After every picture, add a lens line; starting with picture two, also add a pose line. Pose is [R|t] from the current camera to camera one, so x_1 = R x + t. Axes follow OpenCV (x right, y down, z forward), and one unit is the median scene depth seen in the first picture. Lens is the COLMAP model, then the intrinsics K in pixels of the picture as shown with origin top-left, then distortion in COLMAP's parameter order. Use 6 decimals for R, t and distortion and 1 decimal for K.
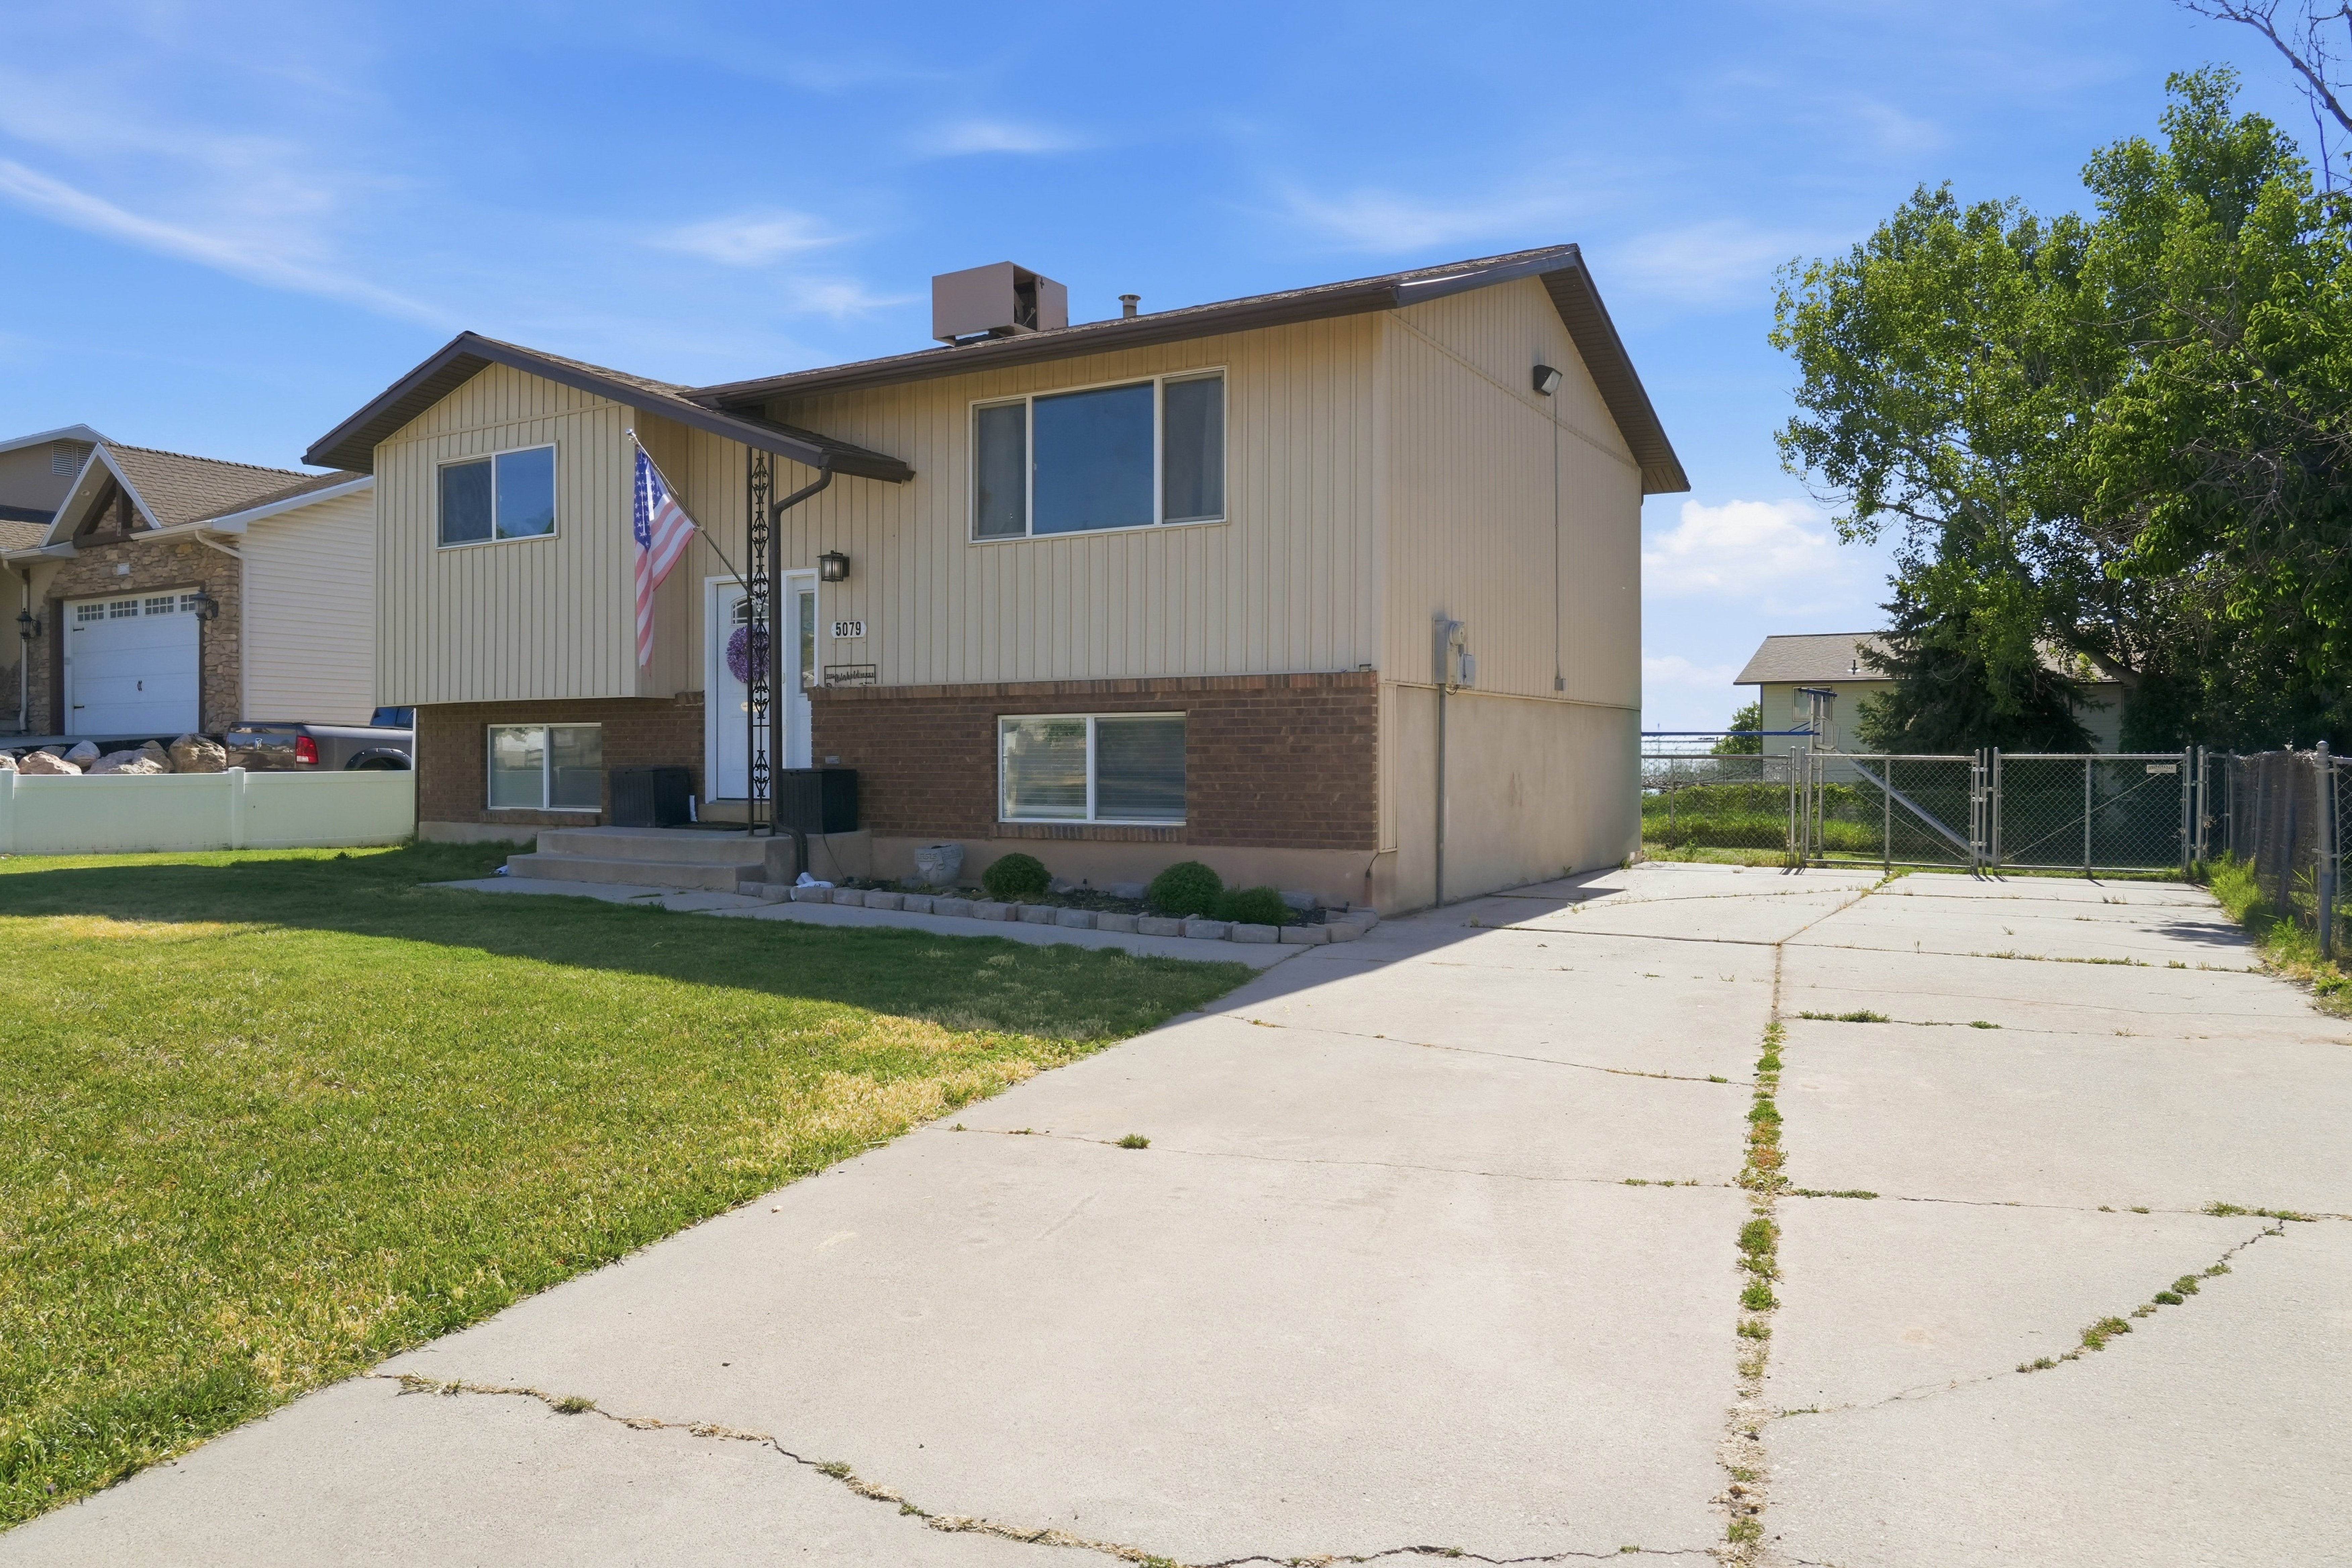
lens RADIAL K [[1620.2, 0, 1176.0], [0, 1620.2, 784.0], [0, 0, 1]] dist [-0.001615, 0.000648]
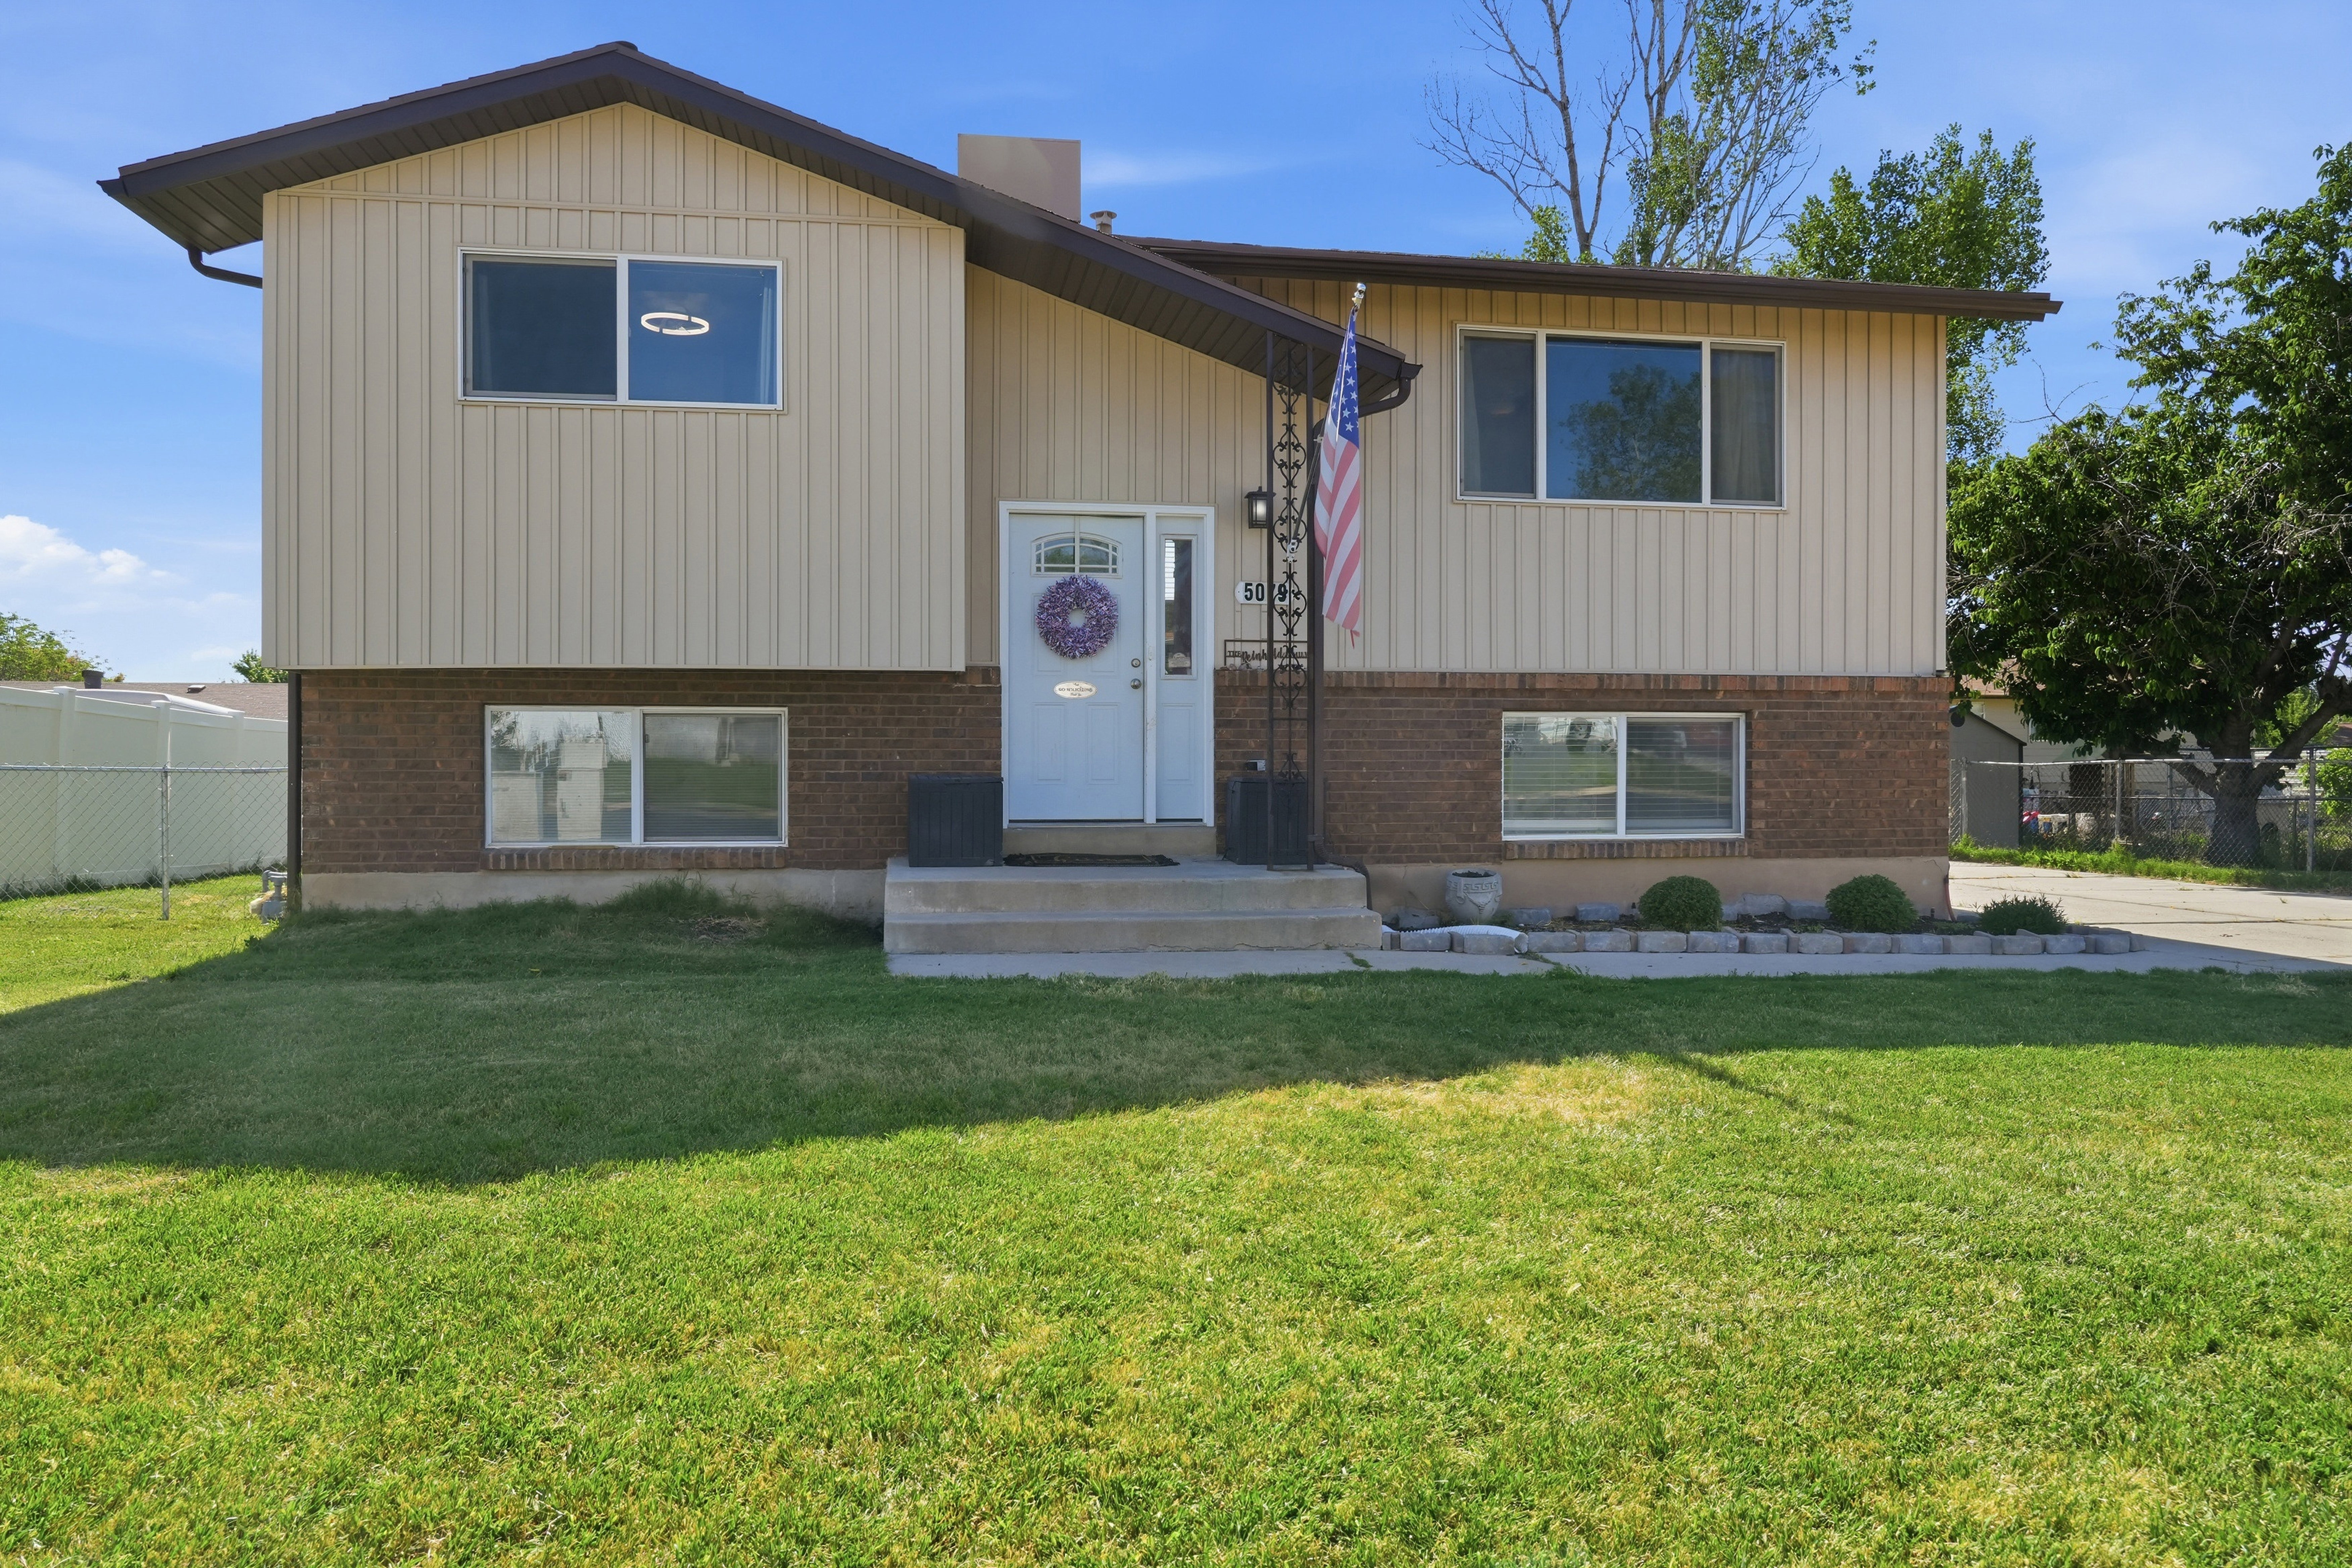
lens RADIAL K [[1628.1, 0, 1176.8], [0, 1628.1, 798.6], [0, 0, 1]] dist [-0.007576, -0.000516]
pose [[0.753780, -0.013307, 0.656992, -0.785974], [0.010083, 0.999911, 0.008685, -0.007067], [-0.657050, 0.000077, 0.753847, 0.485763]]
